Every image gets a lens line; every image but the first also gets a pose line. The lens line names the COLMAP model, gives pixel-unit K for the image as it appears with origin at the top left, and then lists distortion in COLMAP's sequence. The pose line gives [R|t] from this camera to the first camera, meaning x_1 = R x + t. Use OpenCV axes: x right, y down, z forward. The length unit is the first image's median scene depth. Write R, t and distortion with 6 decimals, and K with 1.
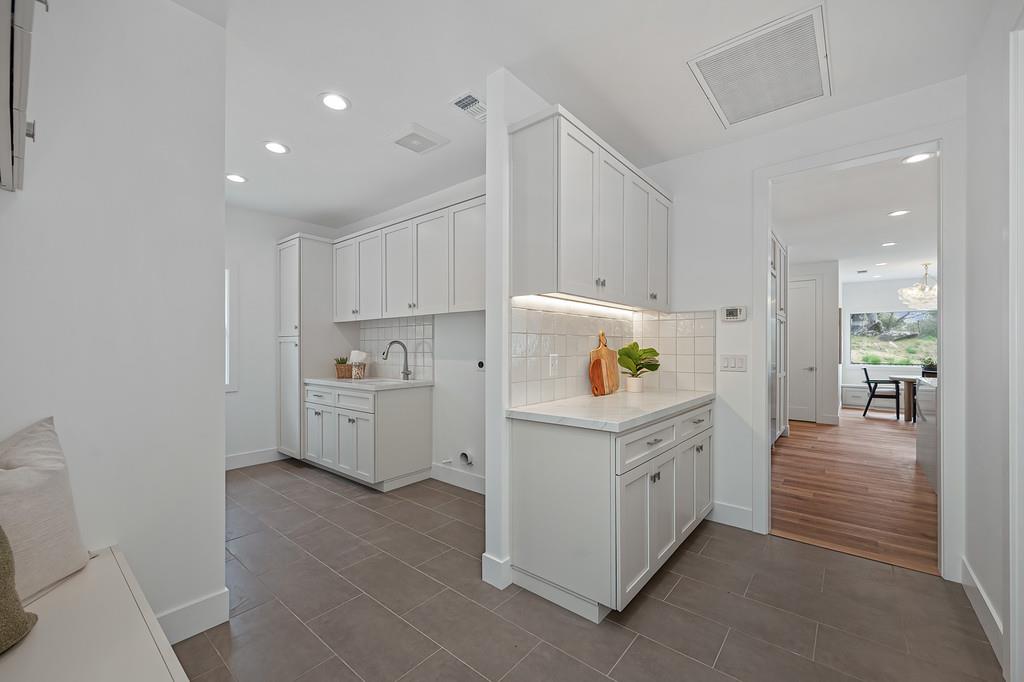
lens RADIAL K [[407.1, 0, 518.6], [0, 407.1, 346.5], [0, 0, 1]] dist [0.000992, 0.000221]
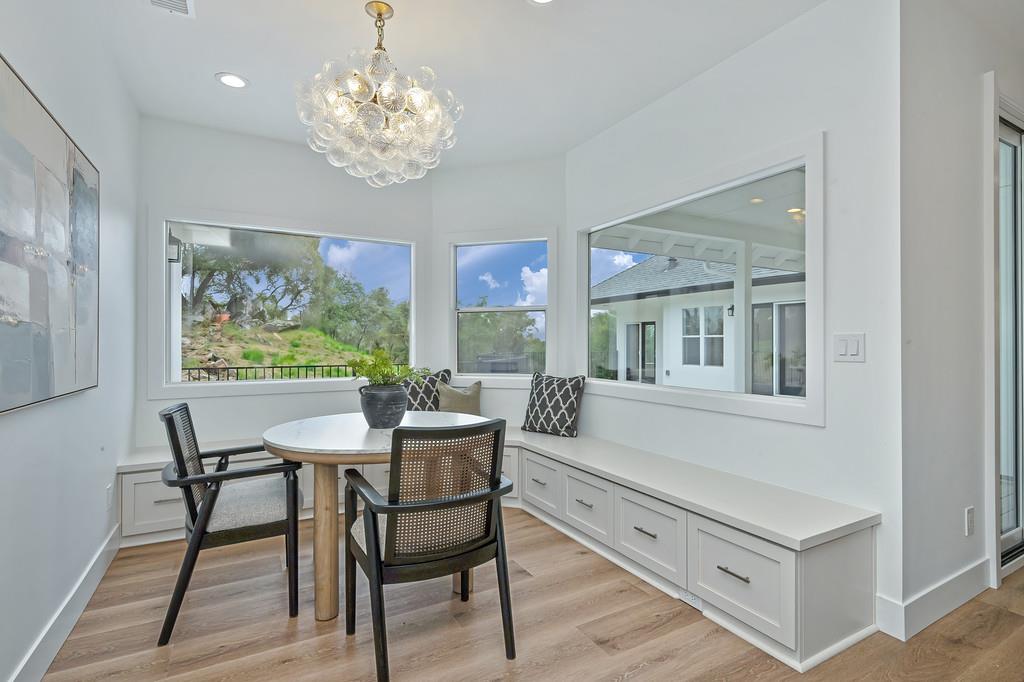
lens RADIAL K [[487.1, 0, 514.0], [0, 487.1, 342.4], [0, 0, 1]] dist [0.001116, -0.000026]
pose [[0.366805, 0.001565, 0.930297, 0.207302], [-0.005891, 0.999982, 0.000641, 0.004202], [-0.930279, -0.005715, 0.366808, 0.225675]]
